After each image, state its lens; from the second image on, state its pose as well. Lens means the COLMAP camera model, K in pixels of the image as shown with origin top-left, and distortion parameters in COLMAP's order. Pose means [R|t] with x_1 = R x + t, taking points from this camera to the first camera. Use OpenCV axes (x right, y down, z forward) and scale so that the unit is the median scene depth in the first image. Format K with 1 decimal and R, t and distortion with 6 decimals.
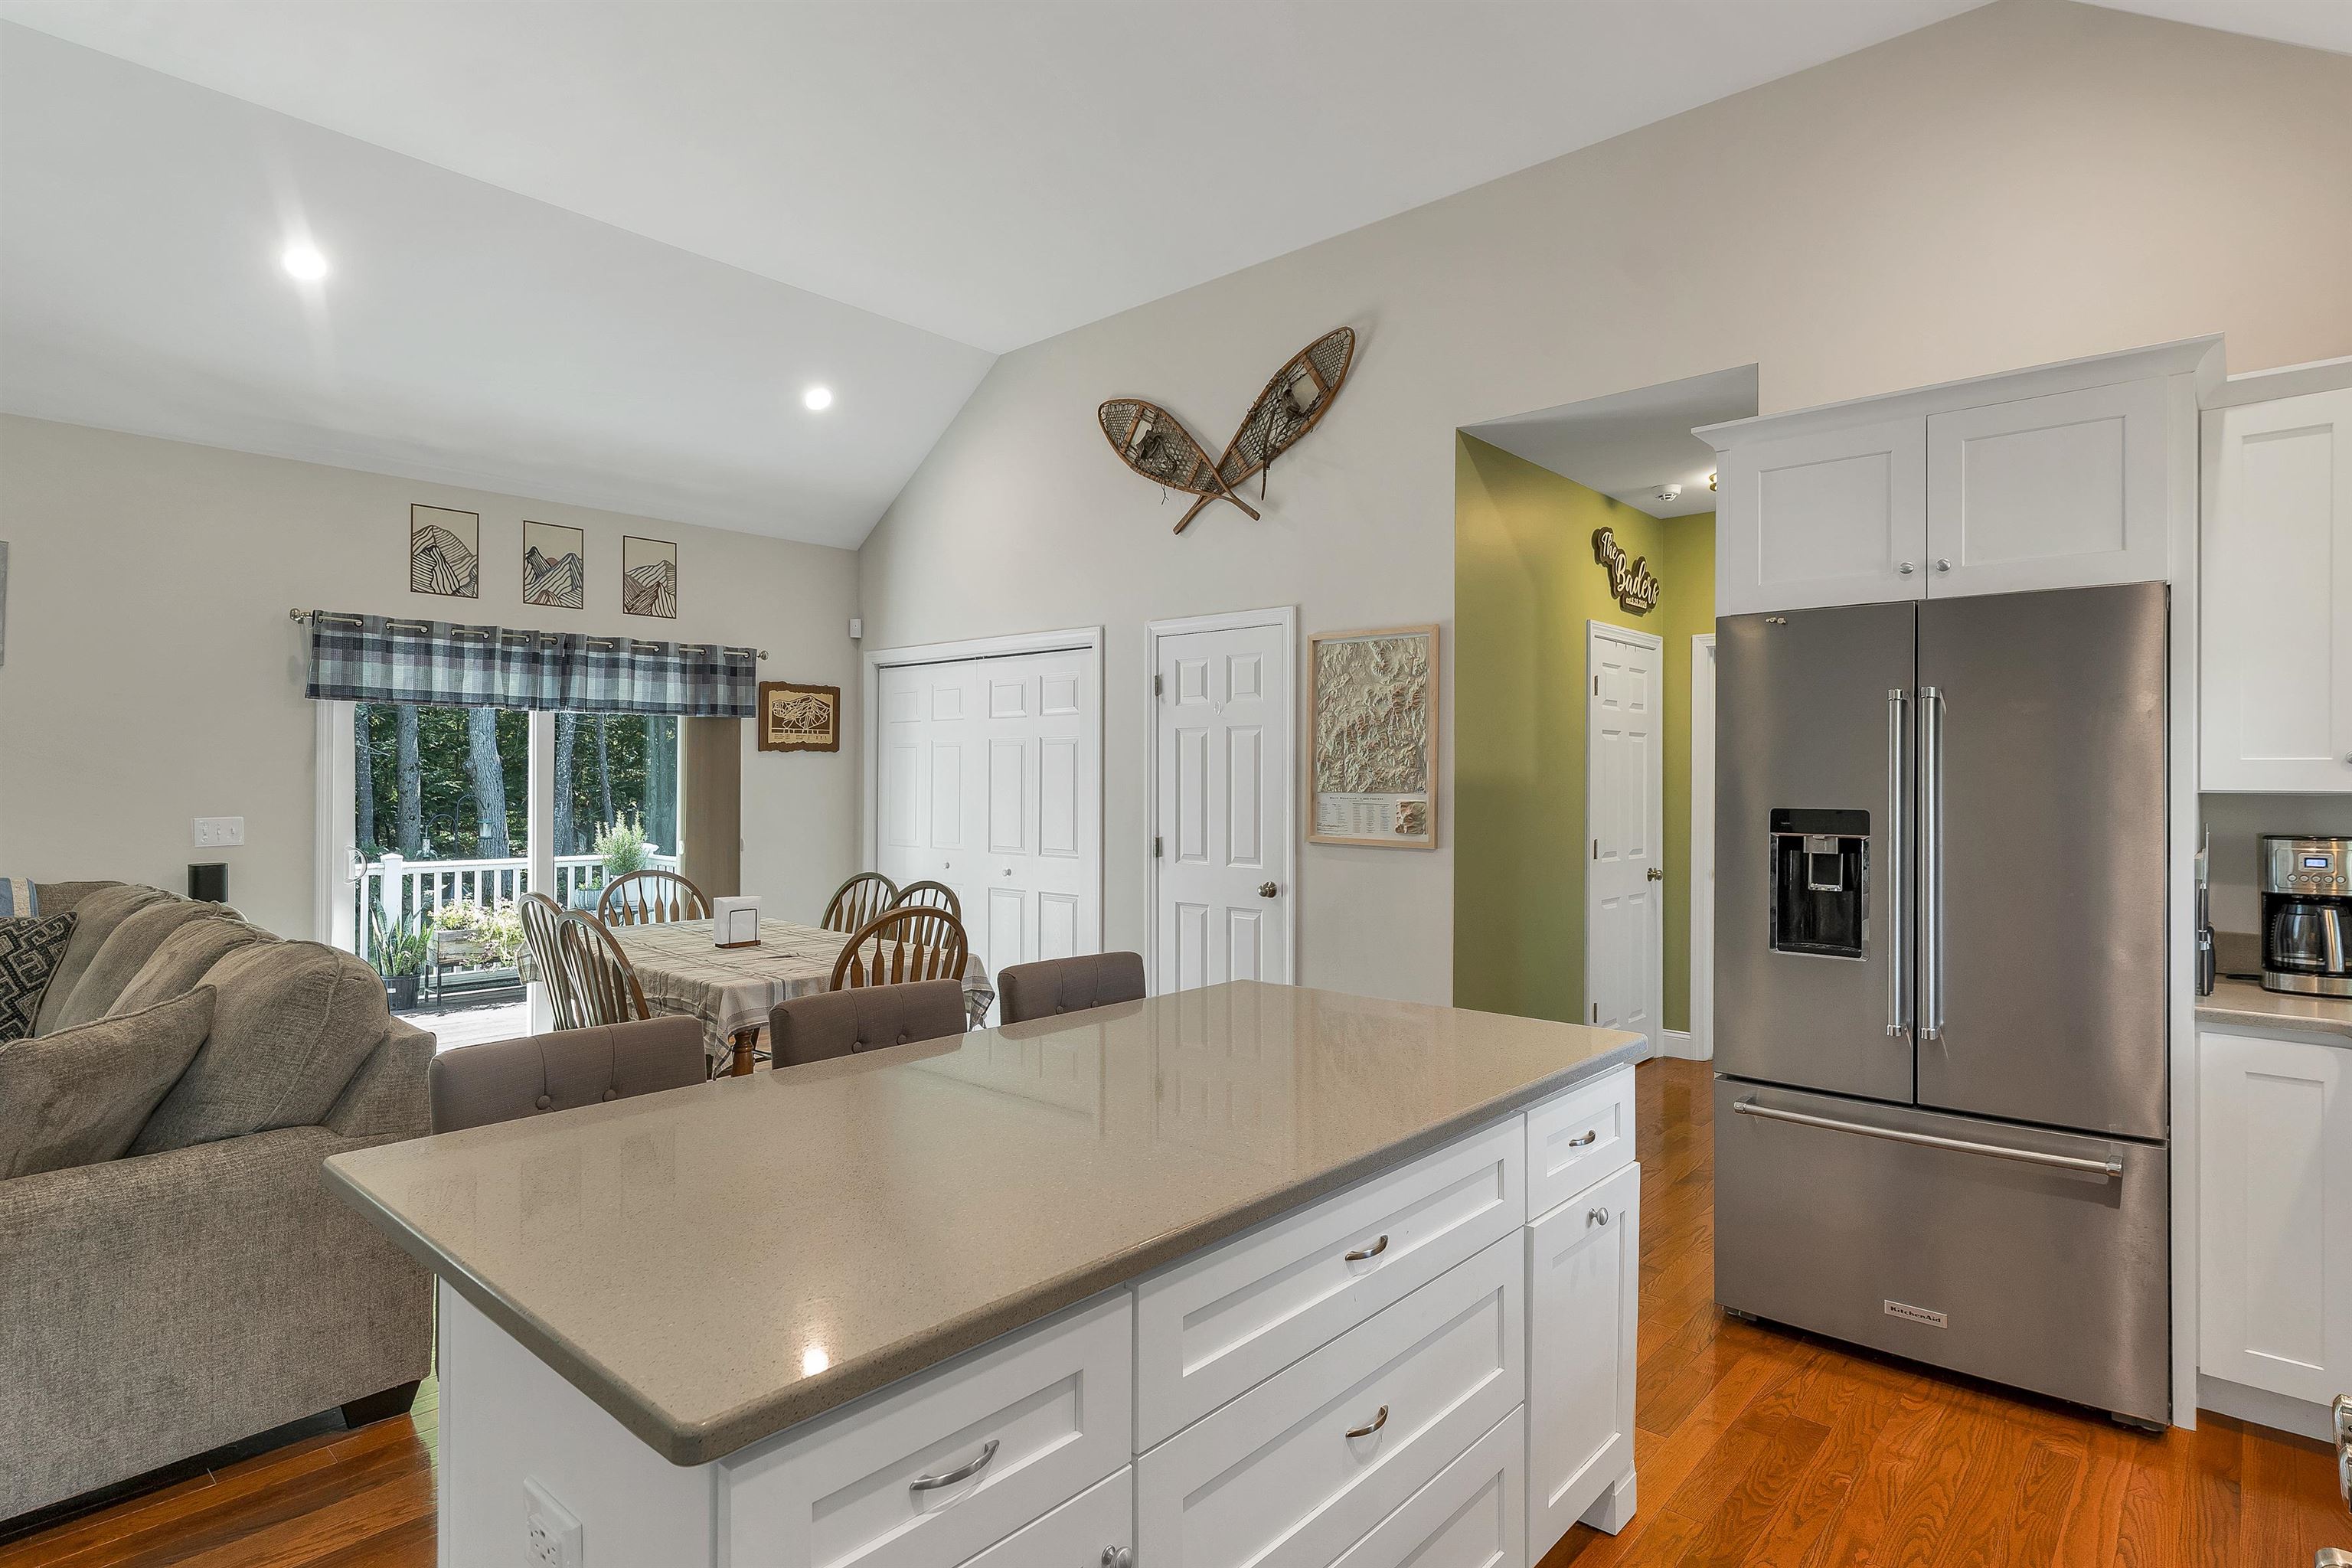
lens RADIAL K [[1215.0, 0, 1166.0], [0, 1215.0, 773.3], [0, 0, 1]] dist [0.001899, -0.001117]
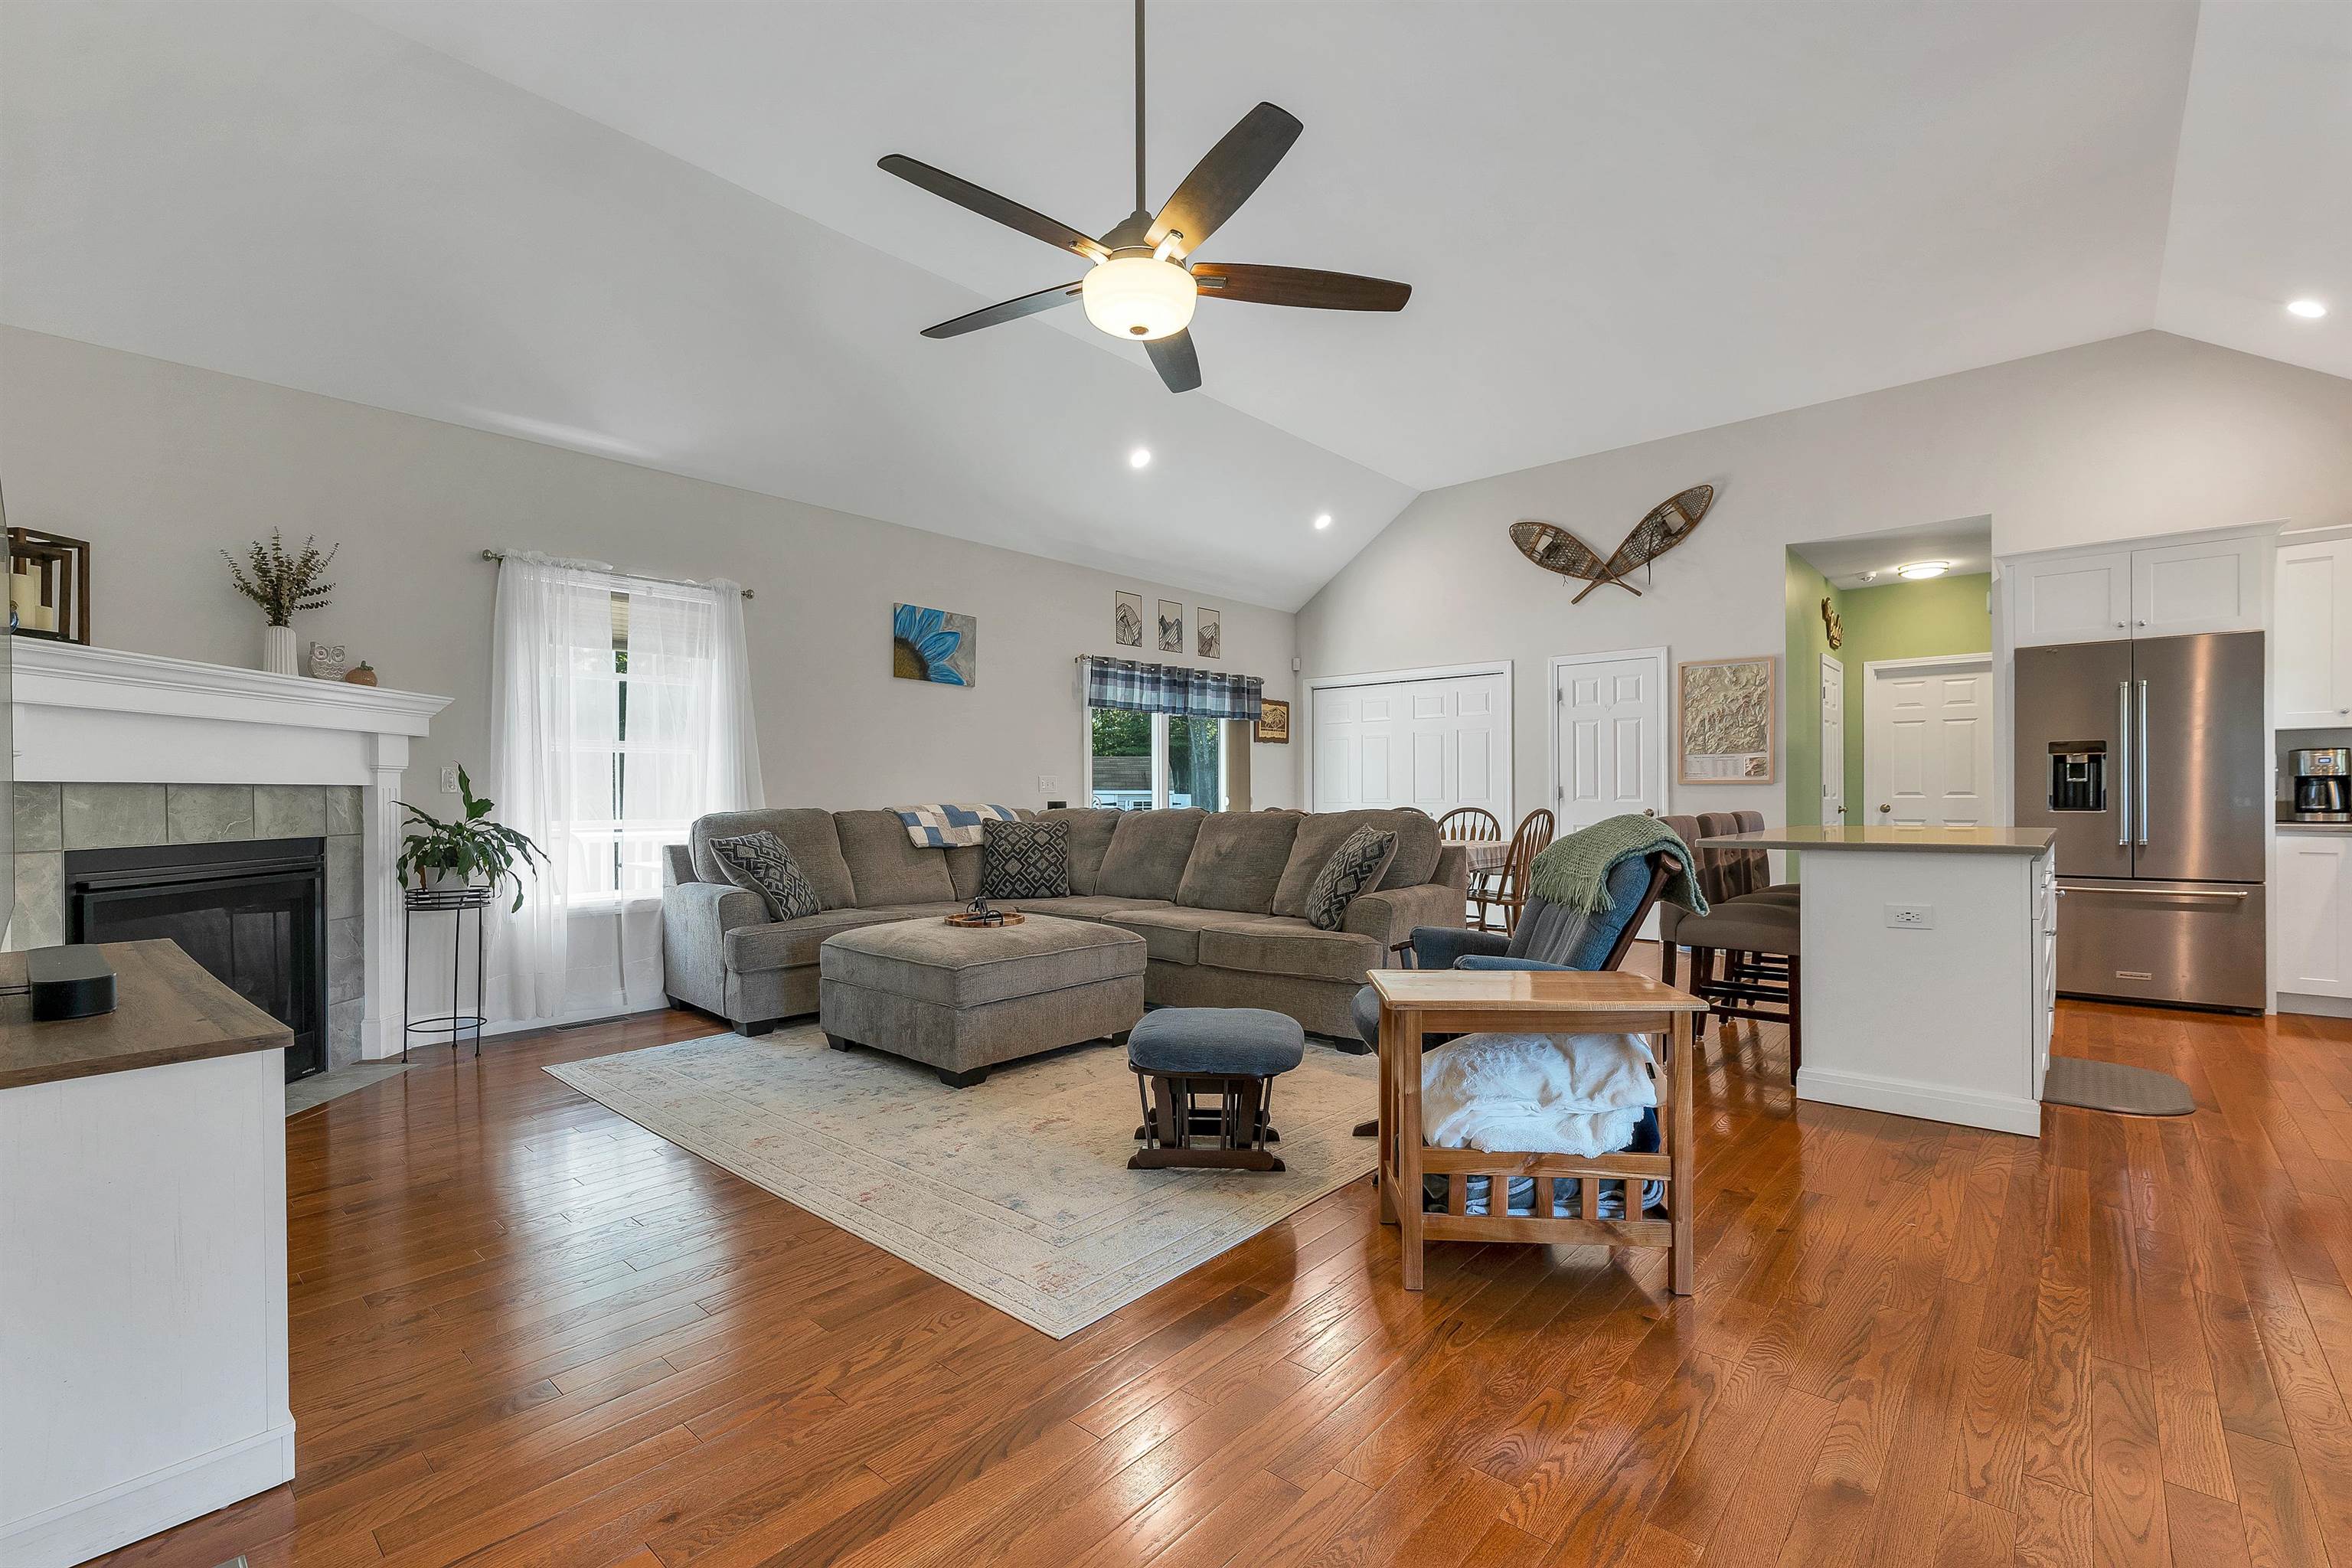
lens RADIAL K [[1021.7, 0, 1166.0], [0, 1021.7, 799.9], [0, 0, 1]] dist [-0.000563, 0.000219]
pose [[0.999947, -0.009910, 0.002652, -0.577641], [0.009888, 0.999916, 0.008351, 0.056345], [-0.002734, -0.008325, 0.999962, -0.418161]]
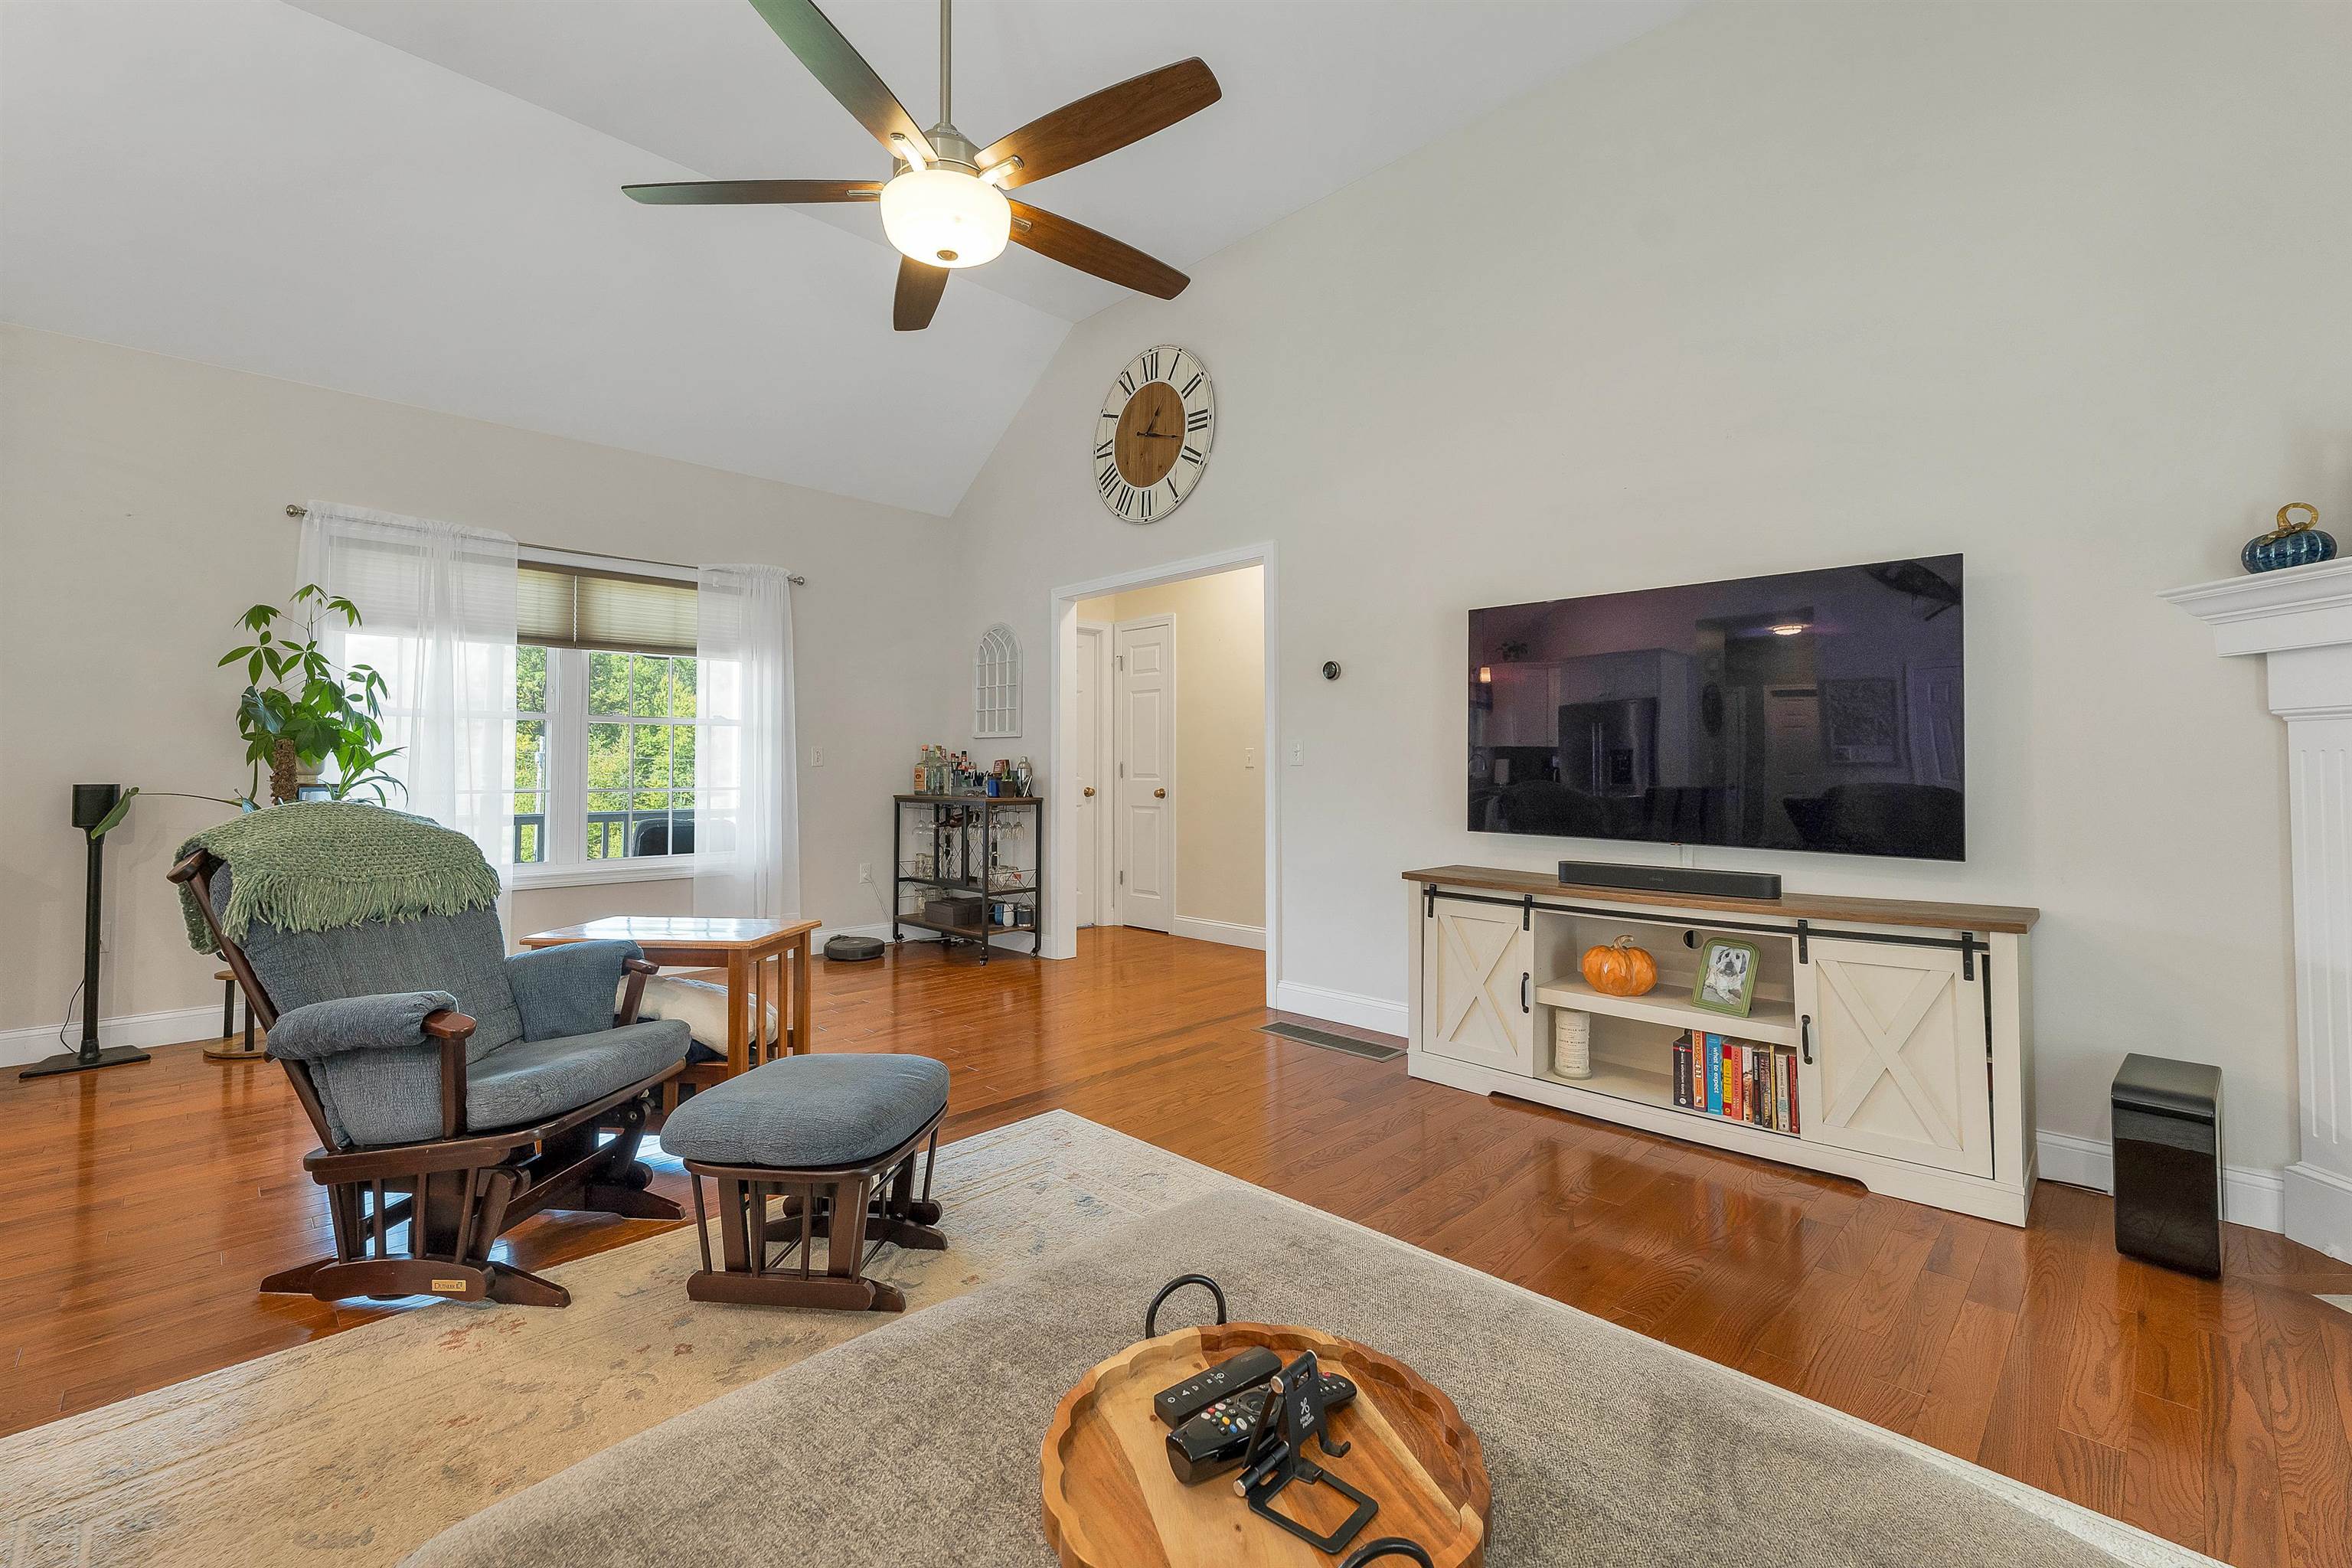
lens RADIAL K [[978.7, 0, 1170.5], [0, 978.7, 738.8], [0, 0, 1]] dist [0.001401, -0.000046]
pose [[-0.998176, 0.000584, 0.060362, -0.720343], [-0.001523, 0.999391, -0.034848, 0.058401], [-0.060345, -0.034876, -0.997568, 0.553358]]
